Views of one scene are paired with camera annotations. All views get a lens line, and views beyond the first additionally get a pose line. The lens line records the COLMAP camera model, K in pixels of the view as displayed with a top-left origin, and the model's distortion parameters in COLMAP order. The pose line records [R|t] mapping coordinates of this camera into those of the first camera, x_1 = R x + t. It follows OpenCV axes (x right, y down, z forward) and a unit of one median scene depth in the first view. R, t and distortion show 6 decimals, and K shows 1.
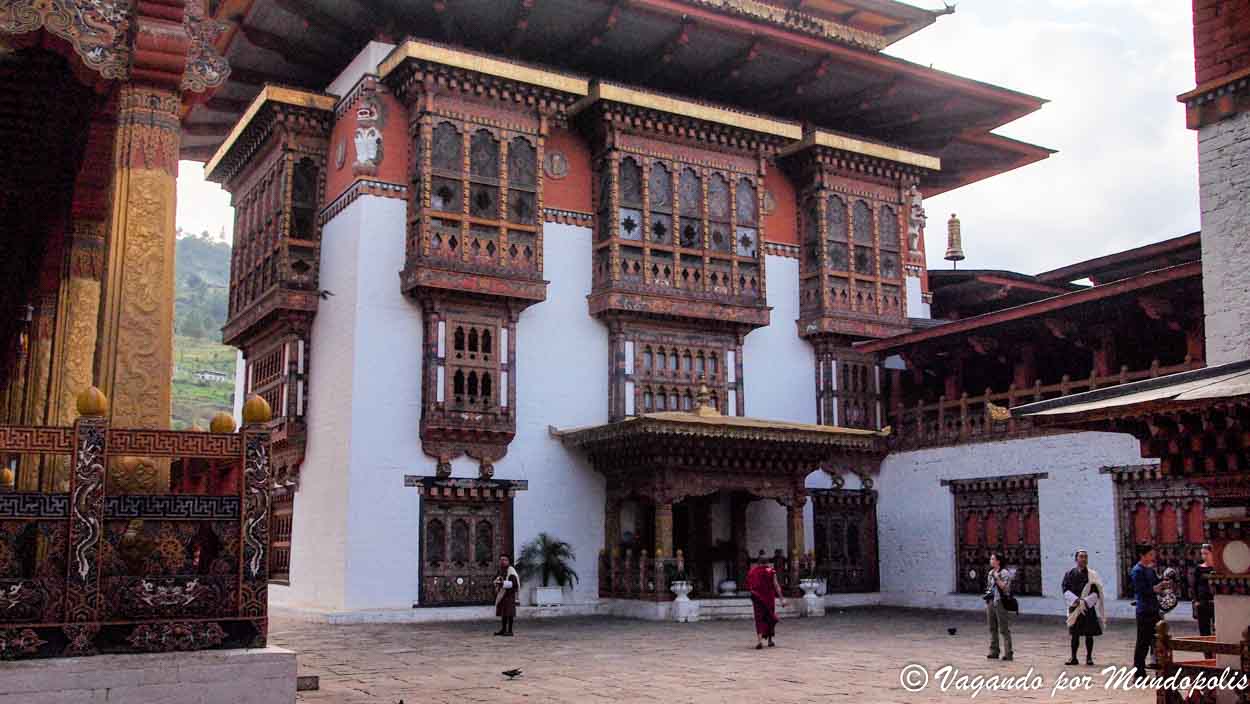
lens RADIAL K [[1174.6, 0, 623.9], [0, 1174.6, 350.9], [0, 0, 1]] dist [-0.054429, 0.000000]
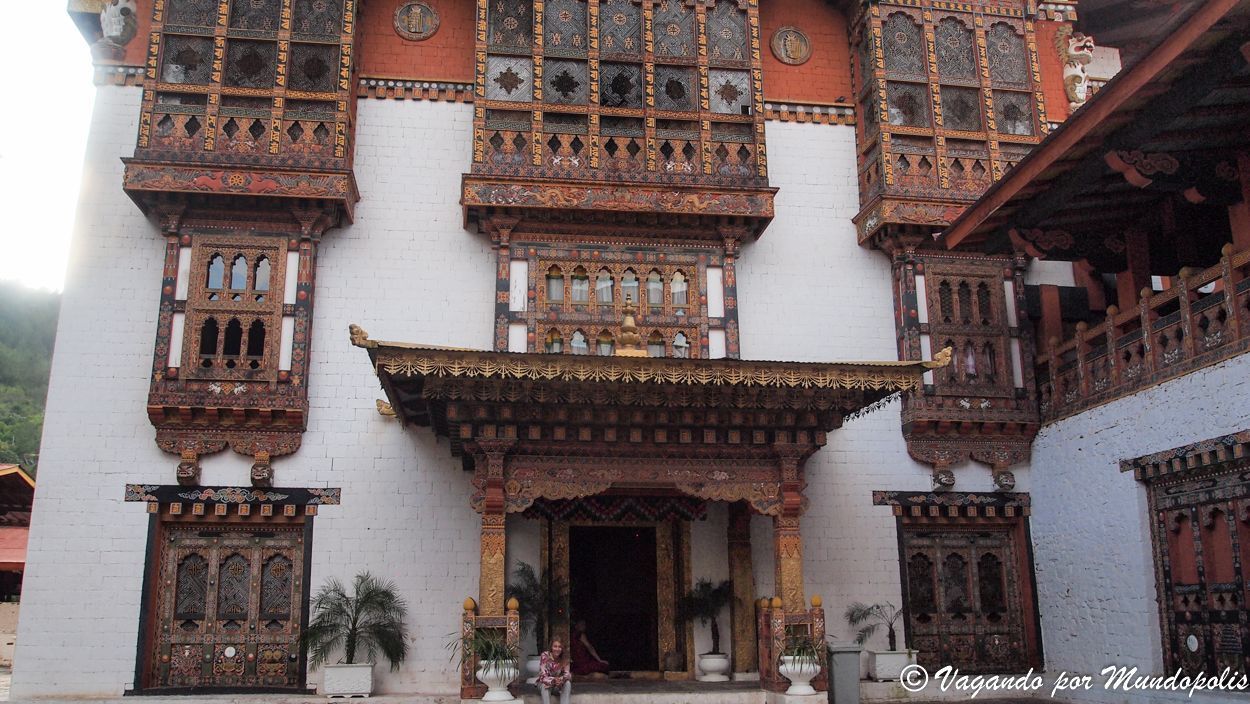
lens RADIAL K [[1004.5, 0, 626.1], [0, 1004.5, 354.0], [0, 0, 1]] dist [-0.055985, 0.007386]
pose [[0.928200, -0.097983, -0.358949, 0.240693], [0.069312, 0.993351, -0.091925, 0.092659], [0.365569, 0.060446, 0.928819, 0.524919]]
